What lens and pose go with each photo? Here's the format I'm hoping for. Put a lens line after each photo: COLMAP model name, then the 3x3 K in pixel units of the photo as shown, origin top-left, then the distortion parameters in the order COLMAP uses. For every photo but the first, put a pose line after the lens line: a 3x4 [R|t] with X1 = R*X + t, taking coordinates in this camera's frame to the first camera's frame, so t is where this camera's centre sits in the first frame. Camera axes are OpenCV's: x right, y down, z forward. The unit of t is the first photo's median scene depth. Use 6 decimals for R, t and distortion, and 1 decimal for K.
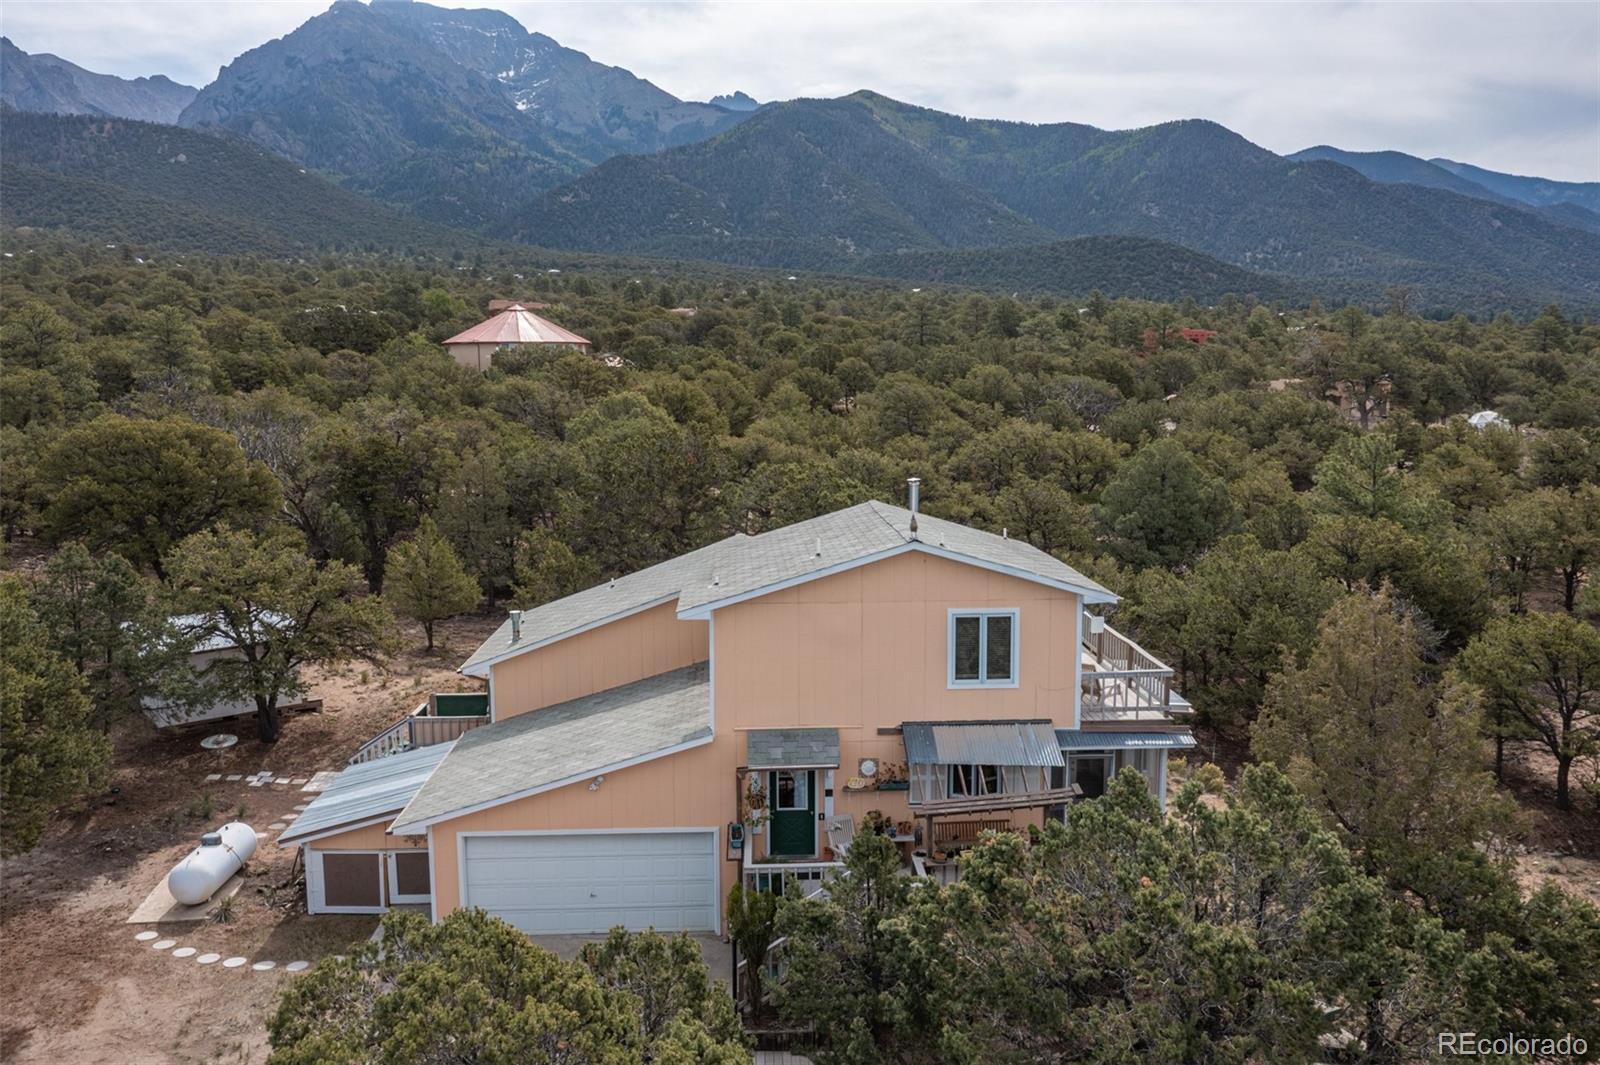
lens RADIAL K [[1262.7, 0, 784.2], [0, 1262.7, 536.0], [0, 0, 1]] dist [-0.014140, 0.012368]
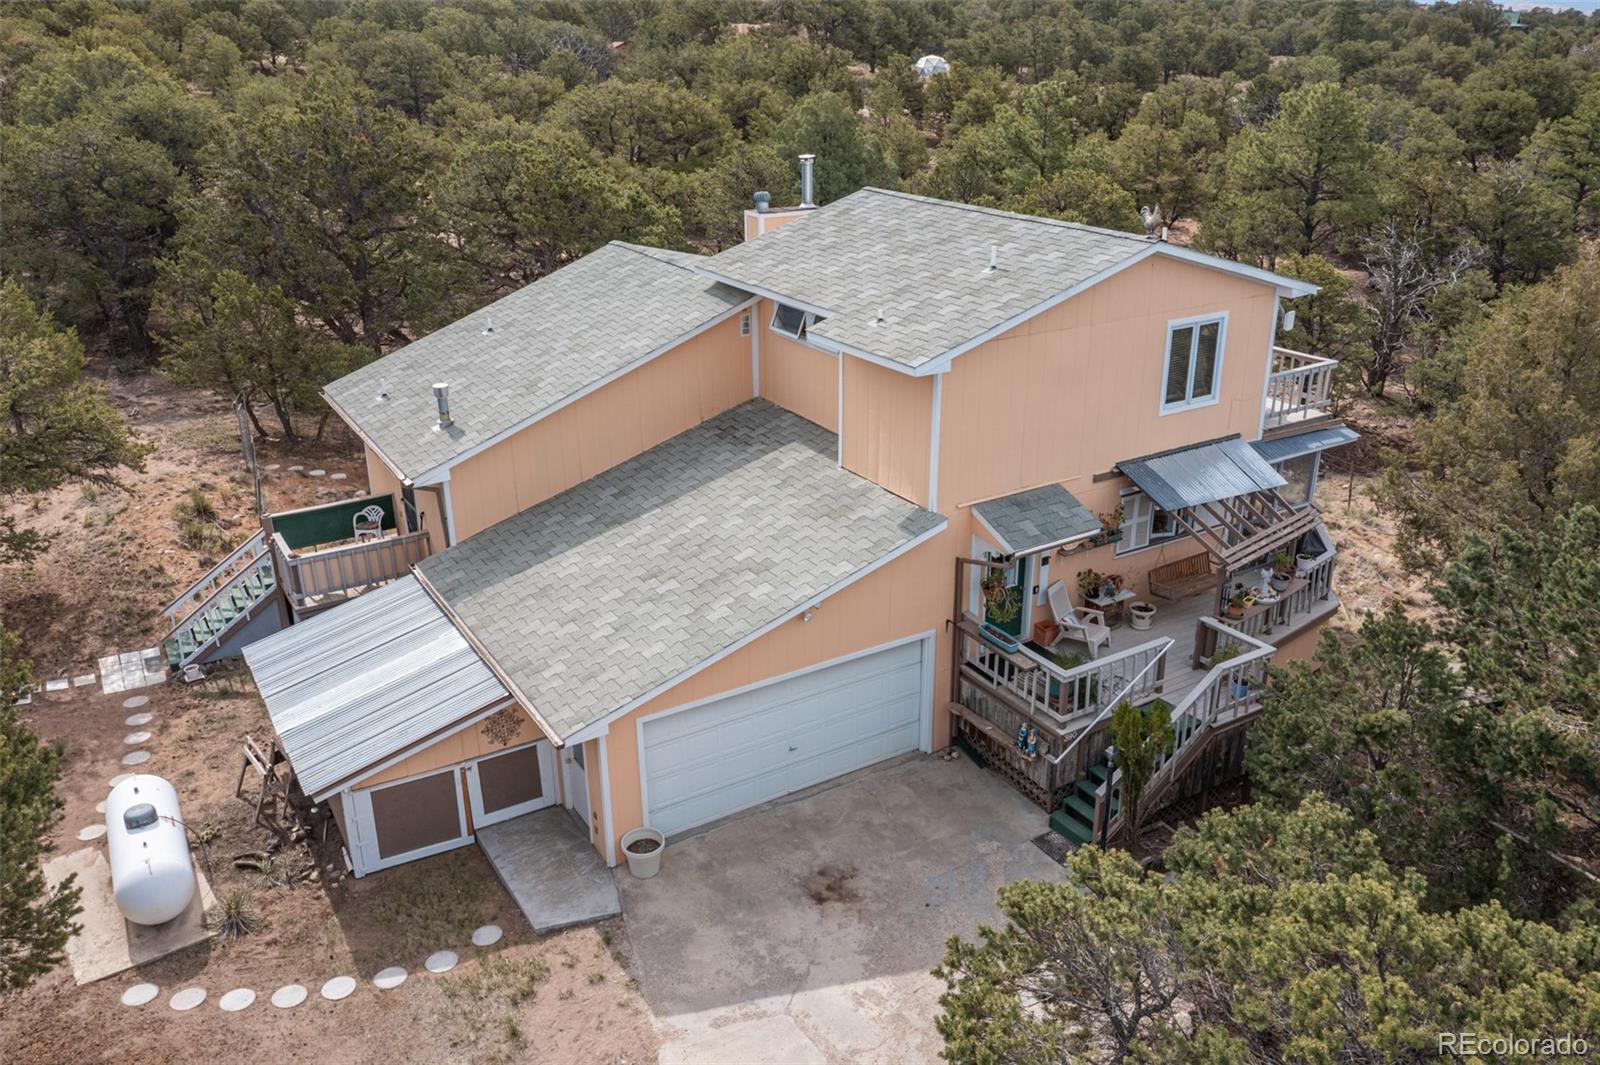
lens RADIAL K [[1262.7, 0, 797.3], [0, 1262.7, 537.4], [0, 0, 1]] dist [-0.014140, 0.012368]
pose [[0.876630, -0.188555, 0.442681, -0.468799], [0.067903, 0.959291, 0.274134, -0.048760], [-0.476349, -0.210255, 0.853747, 0.373998]]
